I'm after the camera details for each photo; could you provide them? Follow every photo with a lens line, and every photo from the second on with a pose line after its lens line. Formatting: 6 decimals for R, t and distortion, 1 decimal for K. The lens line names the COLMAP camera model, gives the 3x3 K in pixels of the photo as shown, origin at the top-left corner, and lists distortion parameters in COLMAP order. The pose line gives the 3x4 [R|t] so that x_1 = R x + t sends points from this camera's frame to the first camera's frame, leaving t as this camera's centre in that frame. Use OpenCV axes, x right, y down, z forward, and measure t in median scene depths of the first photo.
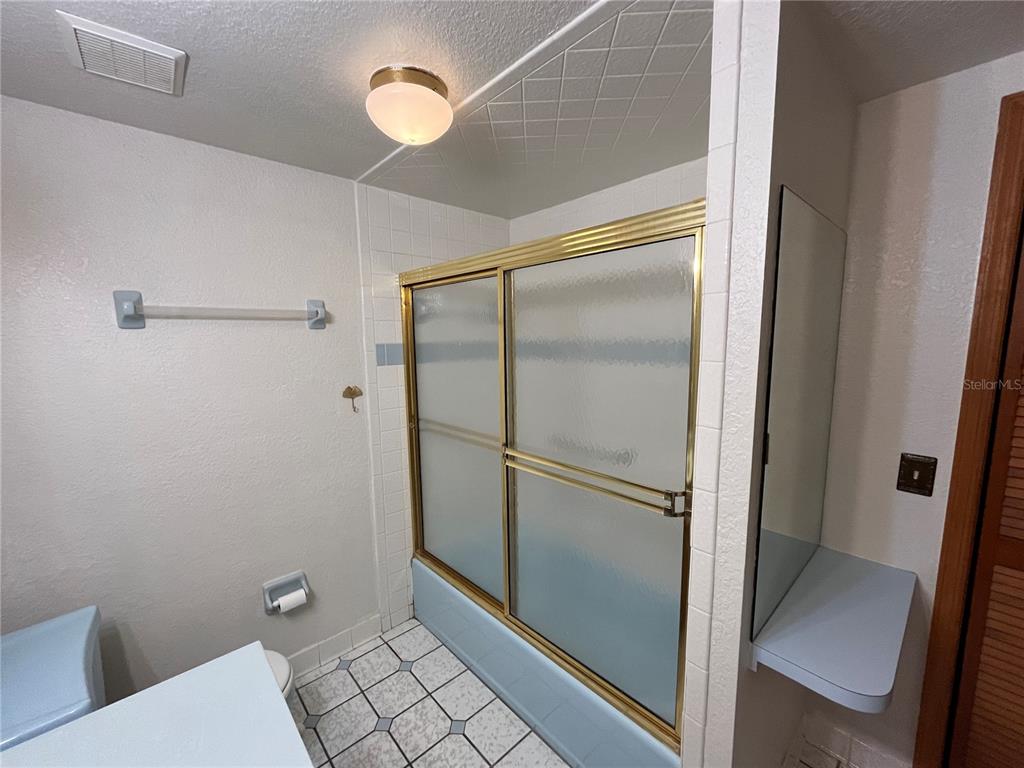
lens RADIAL K [[415.0, 0, 510.2], [0, 415.0, 389.5], [0, 0, 1]] dist [-0.002948, -0.000186]
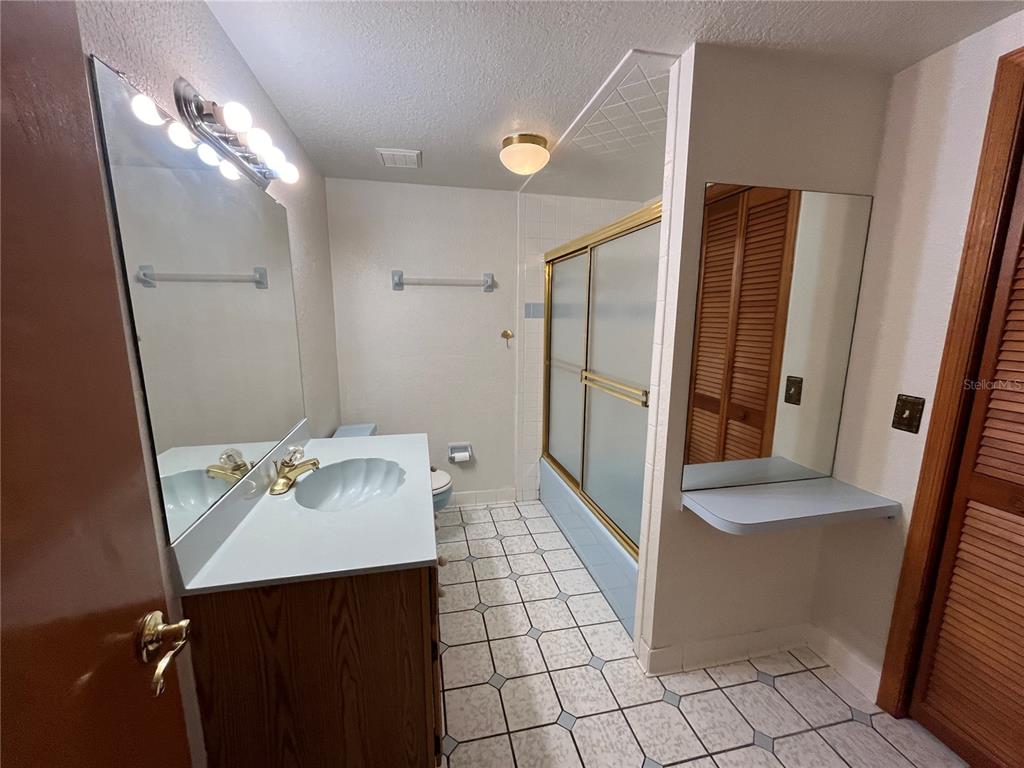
lens RADIAL K [[416.4, 0, 509.7], [0, 416.4, 388.6], [0, 0, 1]] dist [0.000086, -0.000132]
pose [[0.866986, 0.104538, -0.487244, 0.470127], [-0.081134, 0.994315, 0.068963, 0.117517], [0.491683, -0.020258, 0.870538, -0.390984]]
